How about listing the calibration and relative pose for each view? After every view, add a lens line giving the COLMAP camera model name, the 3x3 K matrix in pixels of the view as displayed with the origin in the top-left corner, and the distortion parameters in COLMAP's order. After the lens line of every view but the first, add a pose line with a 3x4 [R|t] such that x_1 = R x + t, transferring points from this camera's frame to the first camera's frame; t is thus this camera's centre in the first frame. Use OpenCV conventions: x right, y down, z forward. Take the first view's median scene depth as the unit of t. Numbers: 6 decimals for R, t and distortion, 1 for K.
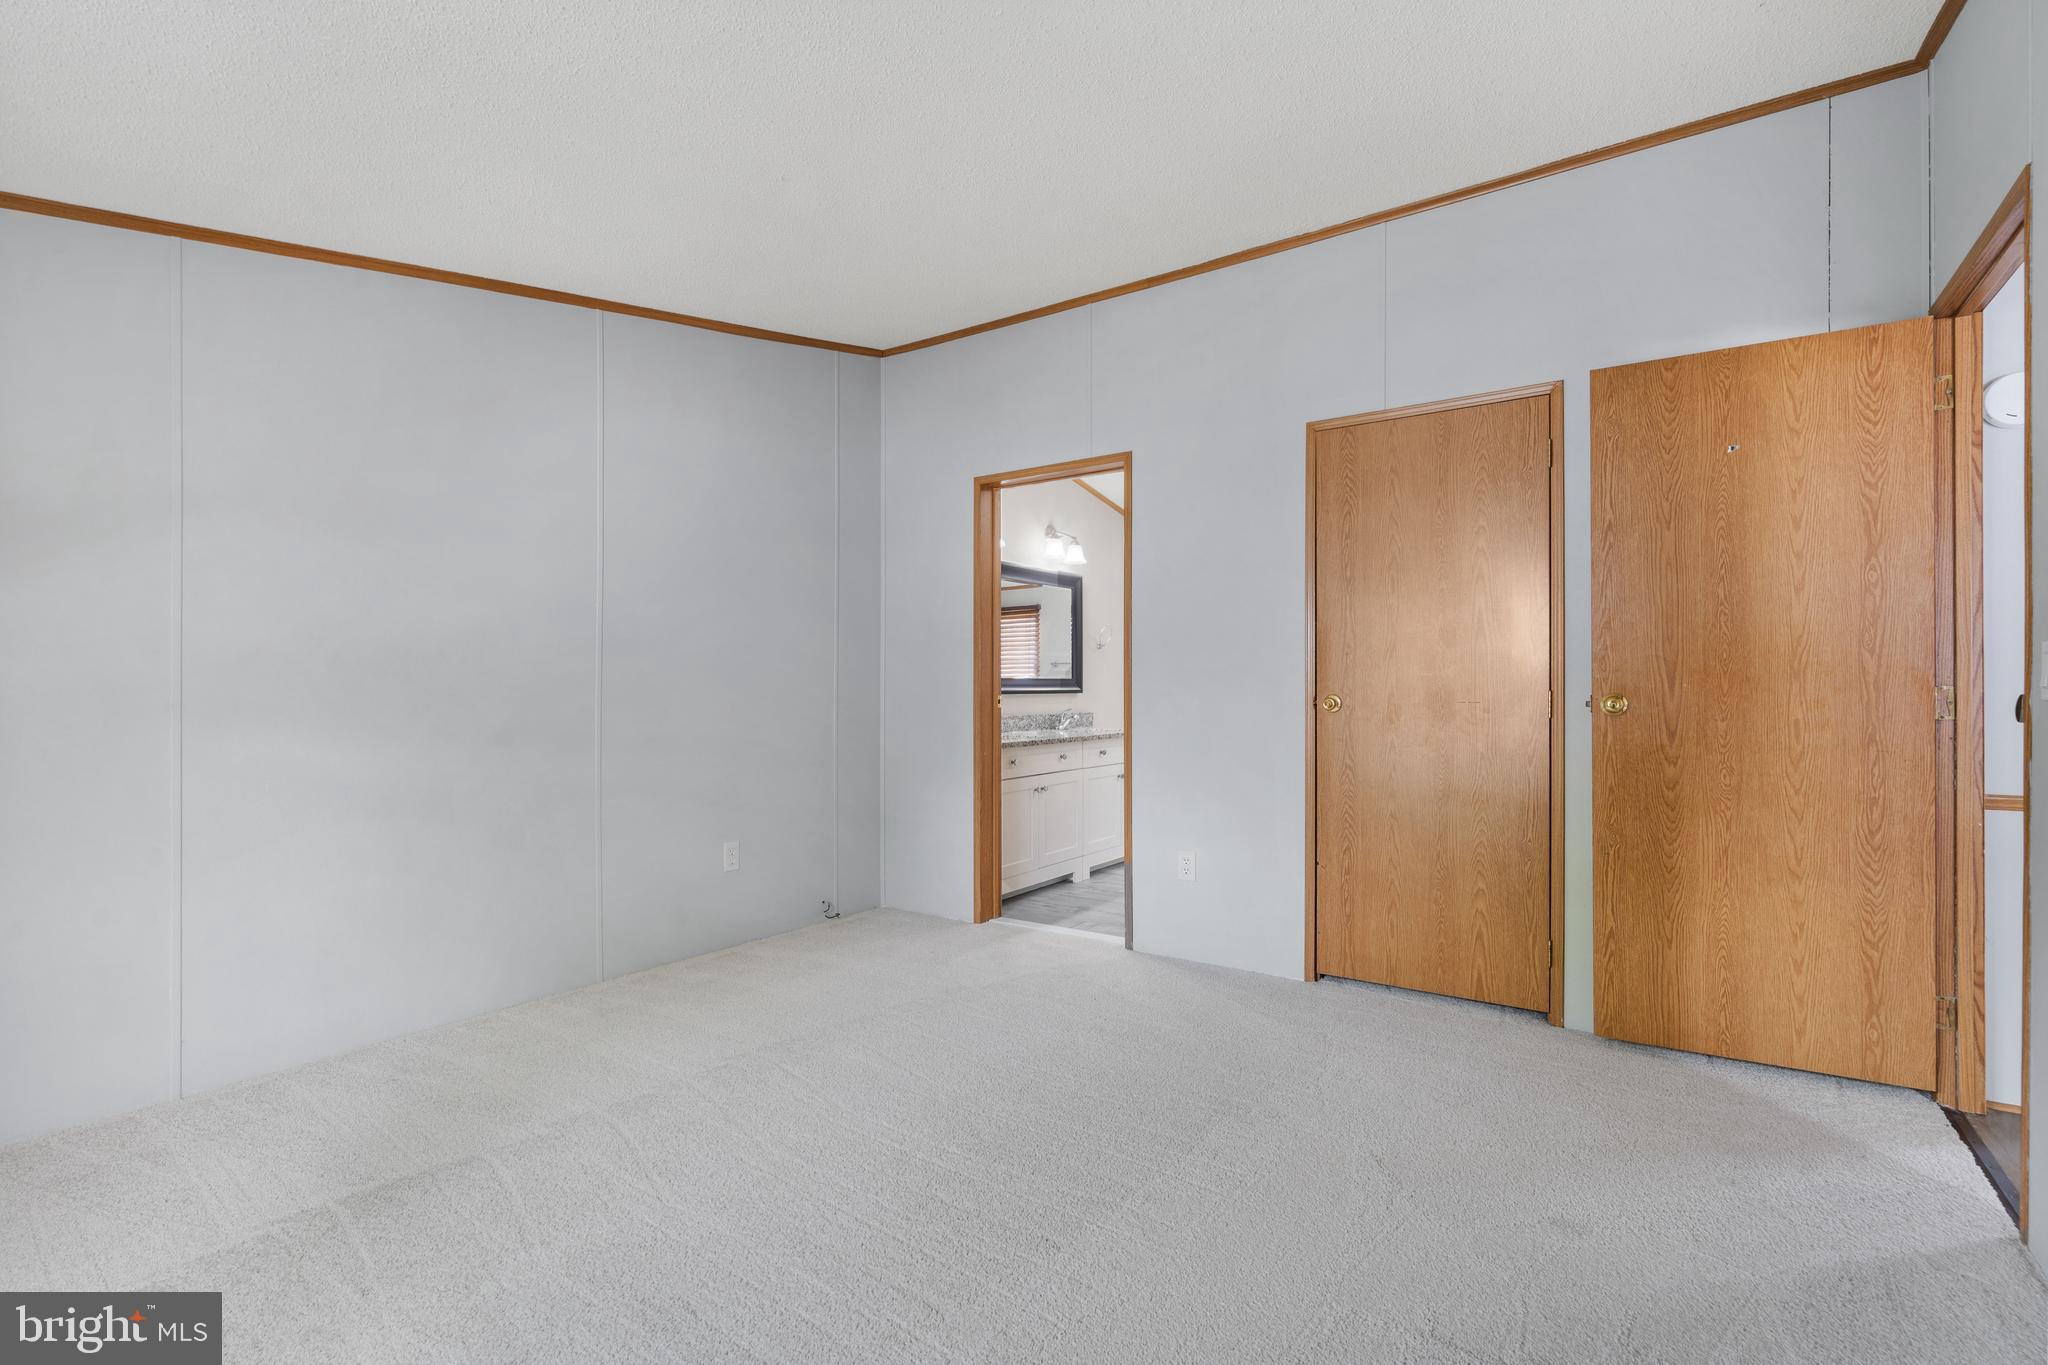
lens RADIAL K [[936.7, 0, 1013.0], [0, 936.7, 691.2], [0, 0, 1]] dist [0.000237, 0.000238]
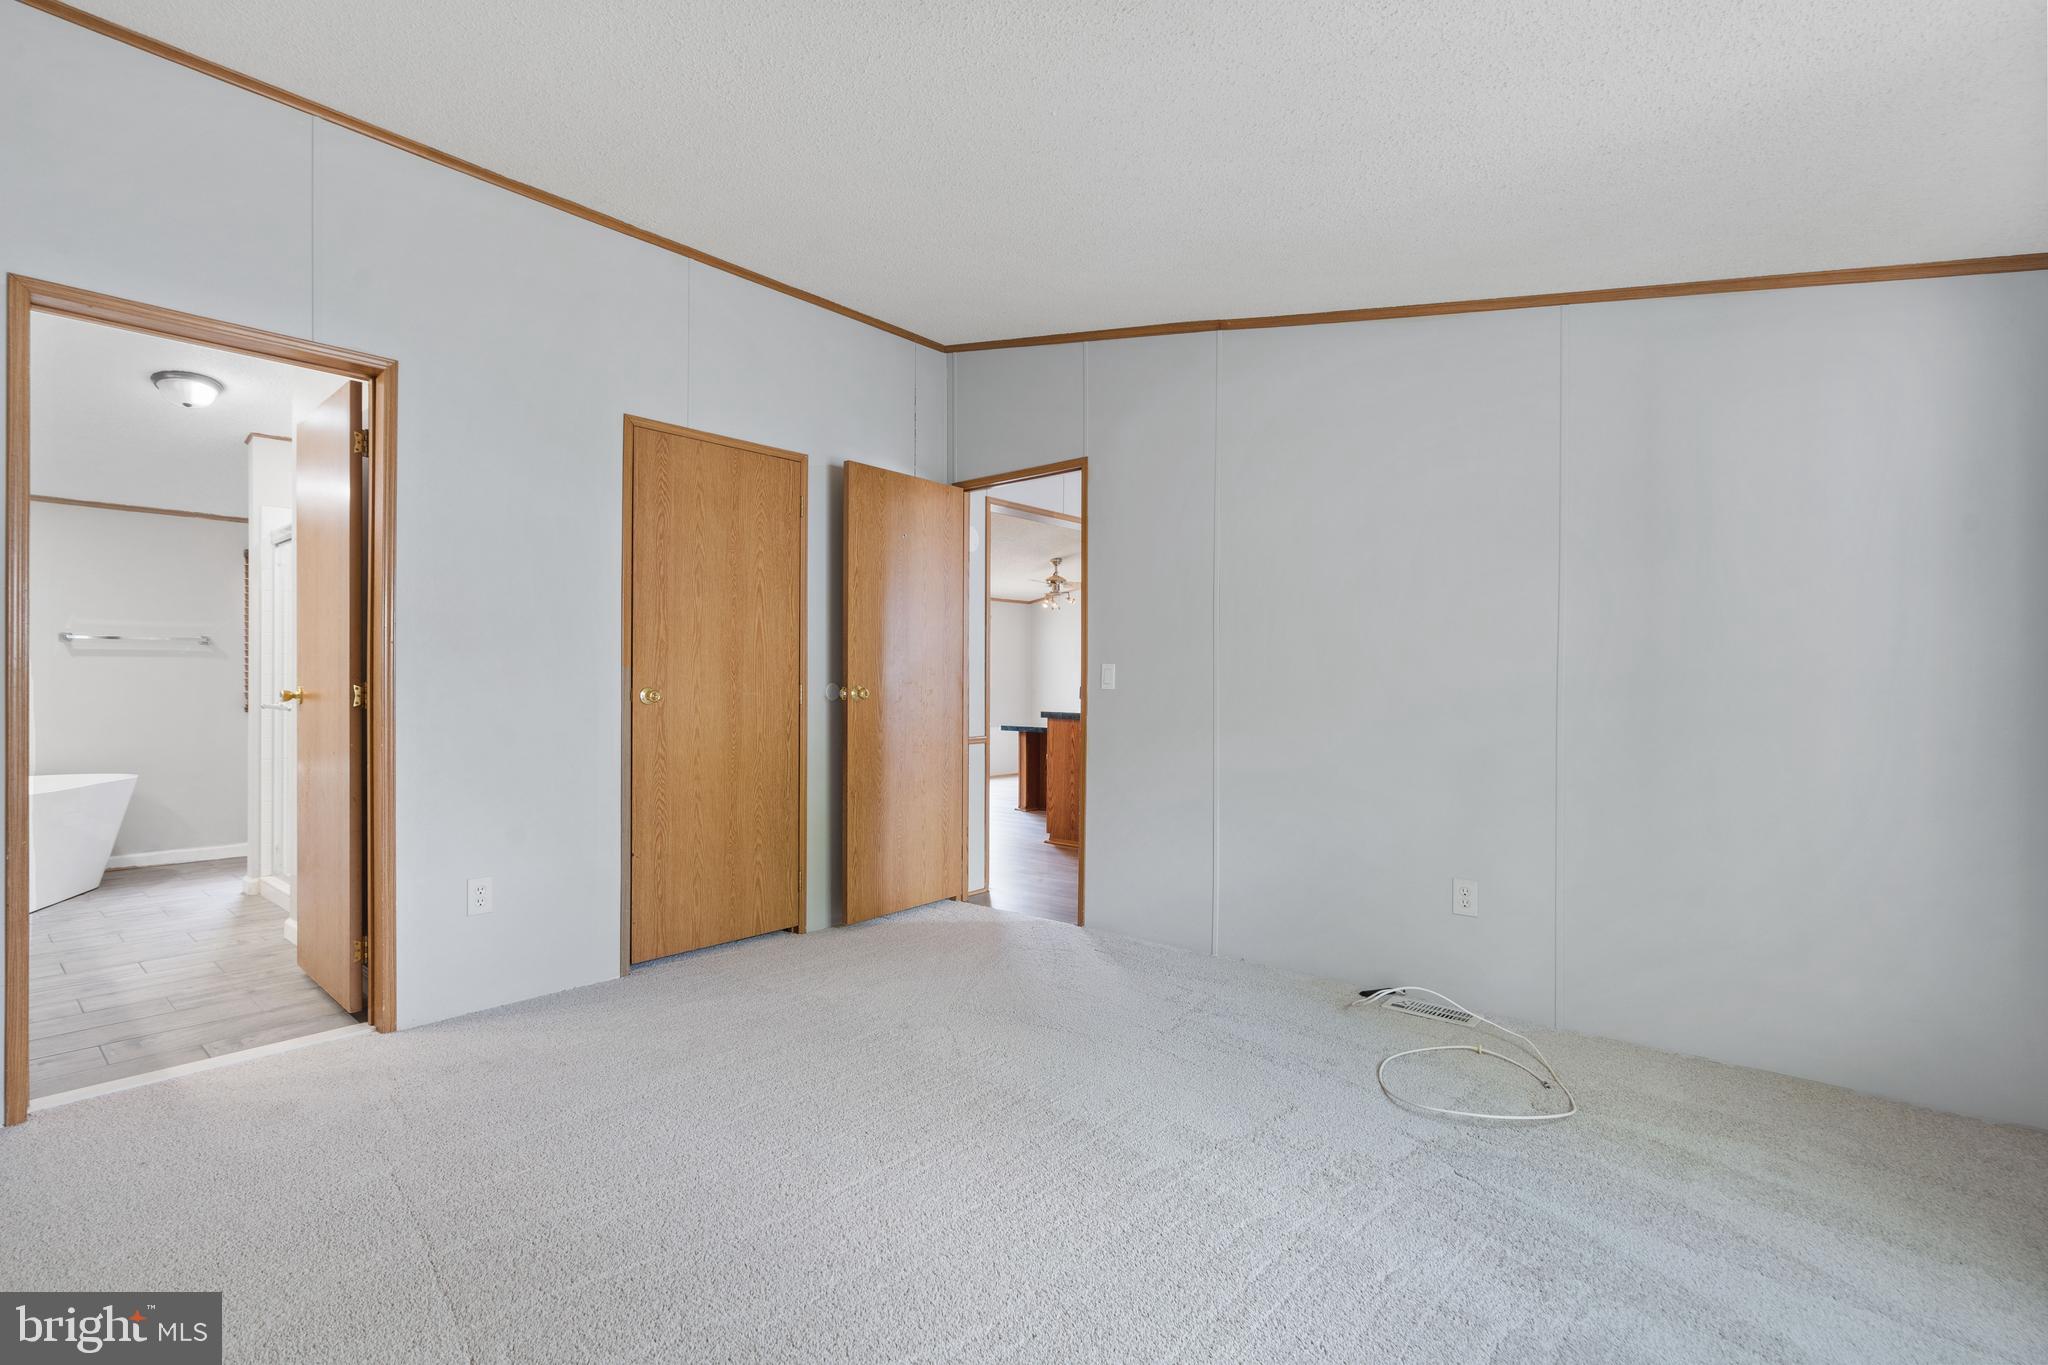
lens RADIAL K [[966.4, 0, 1024.0], [0, 966.4, 682.5], [0, 0, 1]] dist [0.001048, 0.000073]
pose [[0.086416, -0.001543, 0.996258, -0.681010], [-0.005609, 0.999982, 0.002035, -0.006295], [-0.996243, -0.005764, 0.086406, 0.495972]]
